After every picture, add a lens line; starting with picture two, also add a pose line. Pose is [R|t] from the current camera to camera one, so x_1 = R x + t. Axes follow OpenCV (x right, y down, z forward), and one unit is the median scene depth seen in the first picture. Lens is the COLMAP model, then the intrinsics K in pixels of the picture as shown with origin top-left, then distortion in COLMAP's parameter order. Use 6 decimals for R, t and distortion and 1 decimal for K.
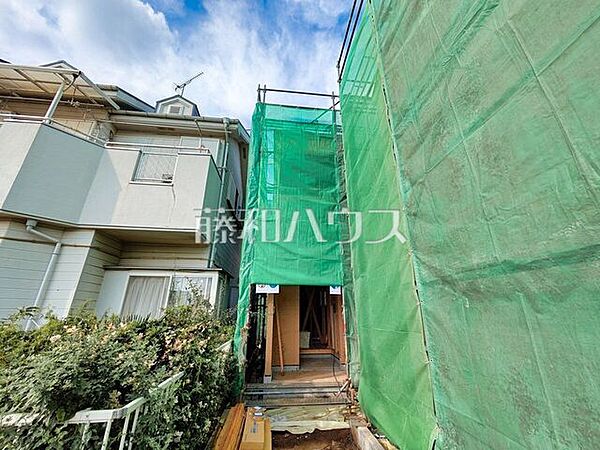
lens RADIAL K [[238.5, 0, 299.8], [0, 238.5, 223.8], [0, 0, 1]] dist [-0.001683, 0.000794]
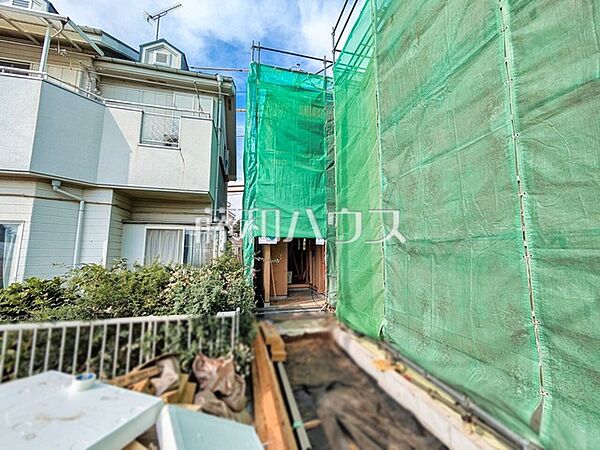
lens RADIAL K [[238.5, 0, 299.4], [0, 238.5, 223.7], [0, 0, 1]] dist [-0.001683, 0.000794]
pose [[0.991462, 0.015191, 0.129511, -0.129716], [-0.044558, 0.972875, 0.227002, -0.104321], [-0.122549, -0.230834, 0.965245, -0.209363]]
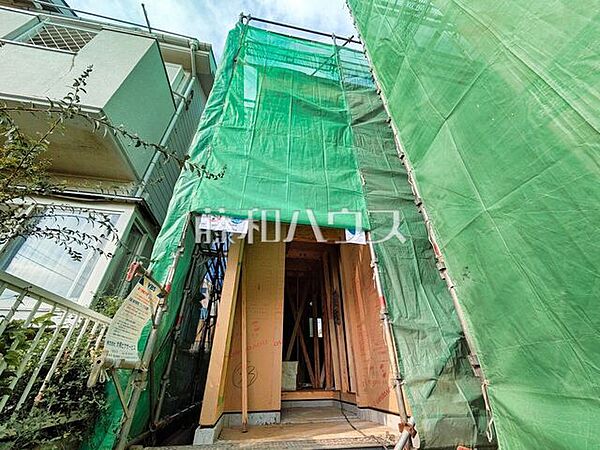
lens RADIAL K [[238.5, 0, 299.9], [0, 238.5, 224.3], [0, 0, 1]] dist [-0.001683, 0.000794]
pose [[0.996960, 0.035453, 0.069376, -0.012519], [-0.019495, 0.975659, -0.218427, 0.369798], [-0.075431, 0.216411, 0.973384, 0.490377]]
